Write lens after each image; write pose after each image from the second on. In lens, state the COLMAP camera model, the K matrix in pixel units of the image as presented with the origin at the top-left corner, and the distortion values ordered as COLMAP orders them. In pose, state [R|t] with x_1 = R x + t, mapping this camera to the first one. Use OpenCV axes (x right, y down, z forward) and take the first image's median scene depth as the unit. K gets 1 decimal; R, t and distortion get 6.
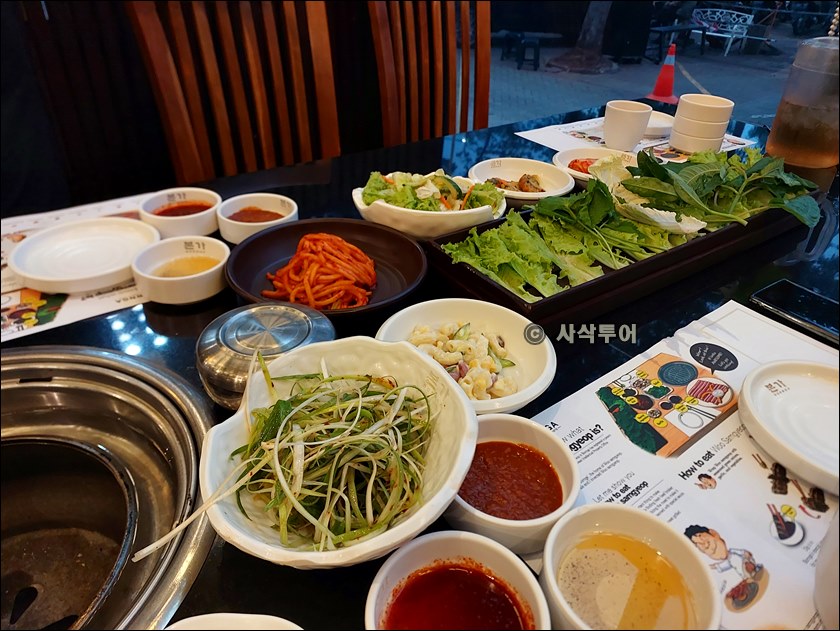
lens RADIAL K [[586.9, 0, 420.0], [0, 586.9, 315.5], [0, 0, 1]] dist [0.083663, -0.078350]
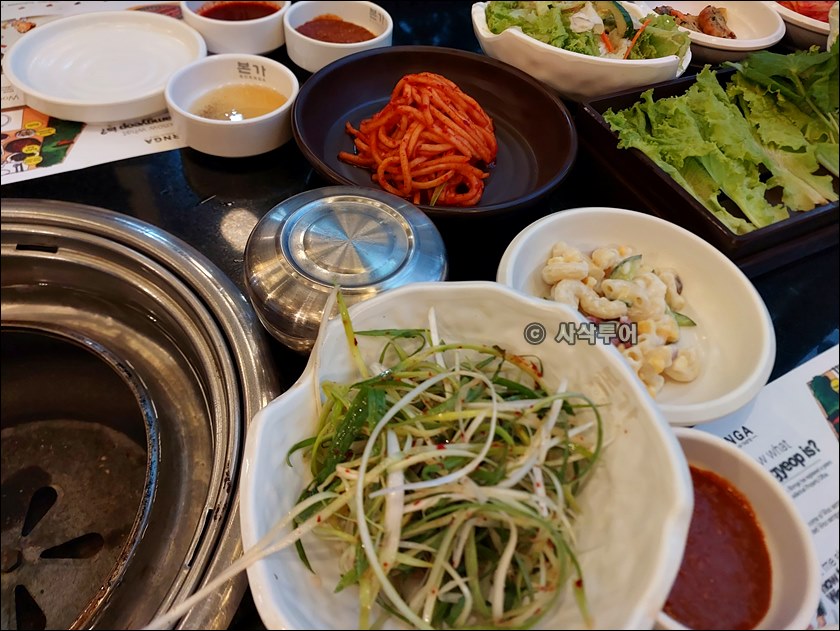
lens RADIAL K [[570.6, 0, 420.0], [0, 570.6, 315.5], [0, 0, 1]] dist [0.066967, -0.070794]
pose [[0.987580, 0.147718, -0.053531, -0.107225], [-0.125242, 0.945842, 0.299494, -0.078280], [0.094872, -0.289070, 0.952595, 0.296784]]
